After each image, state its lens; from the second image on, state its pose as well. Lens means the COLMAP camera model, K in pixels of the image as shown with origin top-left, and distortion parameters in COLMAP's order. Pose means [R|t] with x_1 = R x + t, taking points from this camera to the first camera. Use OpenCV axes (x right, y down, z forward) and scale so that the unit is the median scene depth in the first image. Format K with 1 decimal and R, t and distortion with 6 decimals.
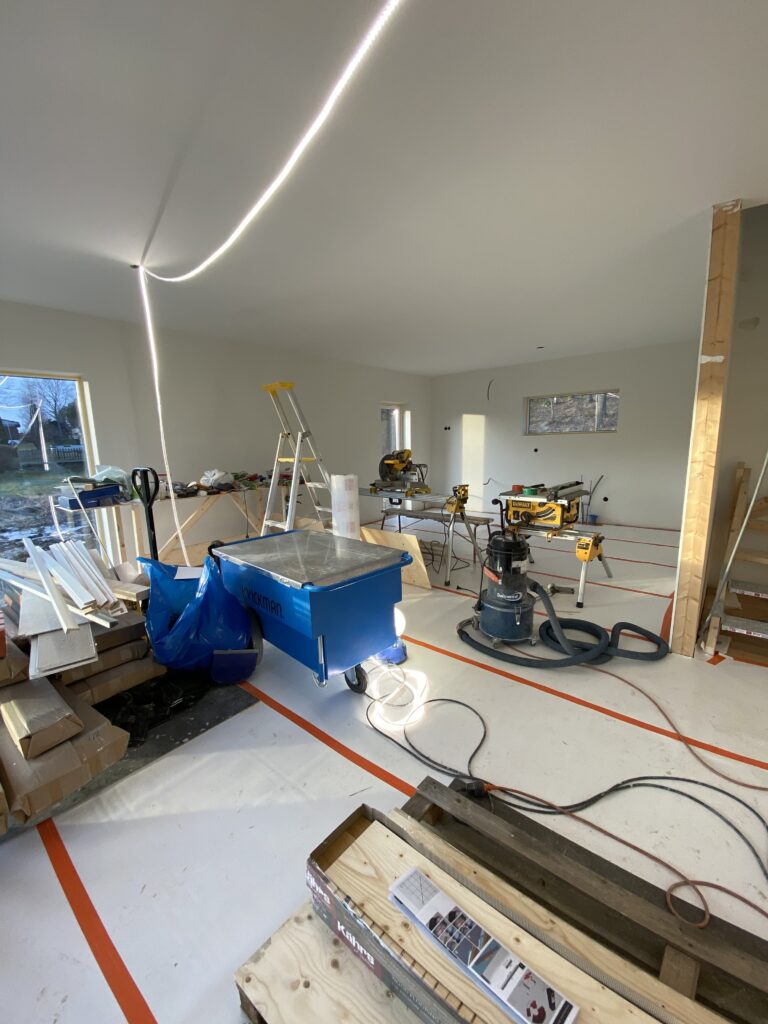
lens RADIAL K [[409.6, 0, 383.9], [0, 409.6, 513.4], [0, 0, 1]] dist [-0.016187, -0.004053]
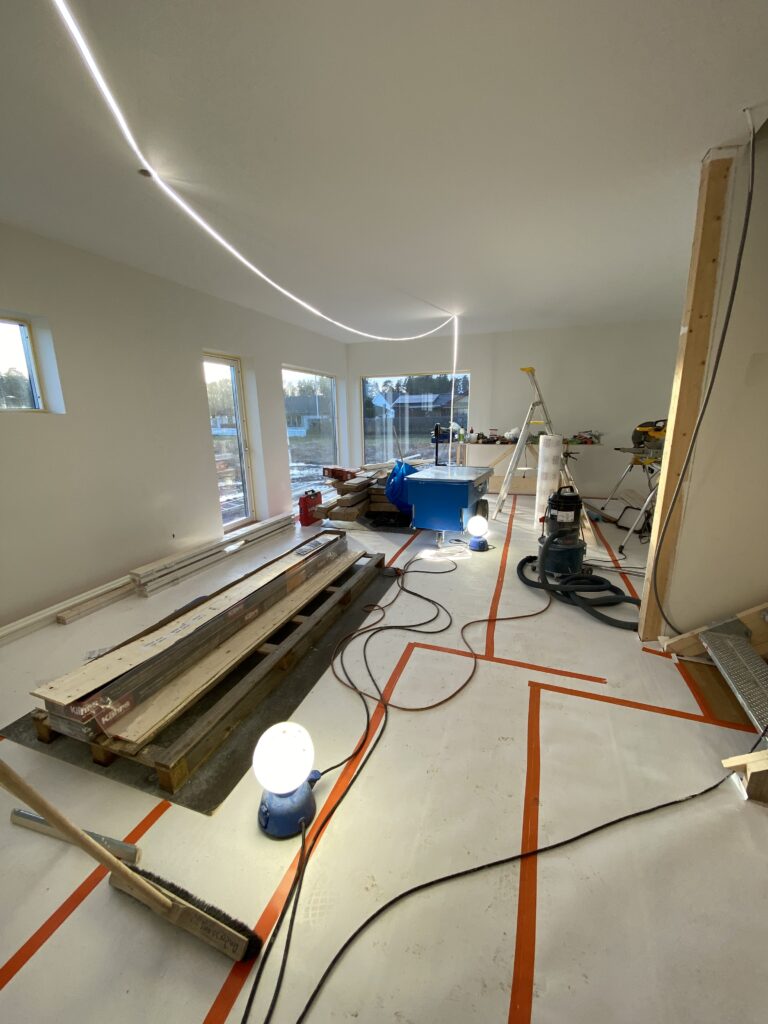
lens RADIAL K [[409.6, 0, 382.7], [0, 409.6, 513.4], [0, 0, 1]] dist [-0.016187, -0.004053]
pose [[0.345870, 0.244788, -0.905788, 1.499559], [-0.159160, 0.966685, 0.200471, -0.045348], [0.924685, 0.074828, 0.373308, 0.045403]]
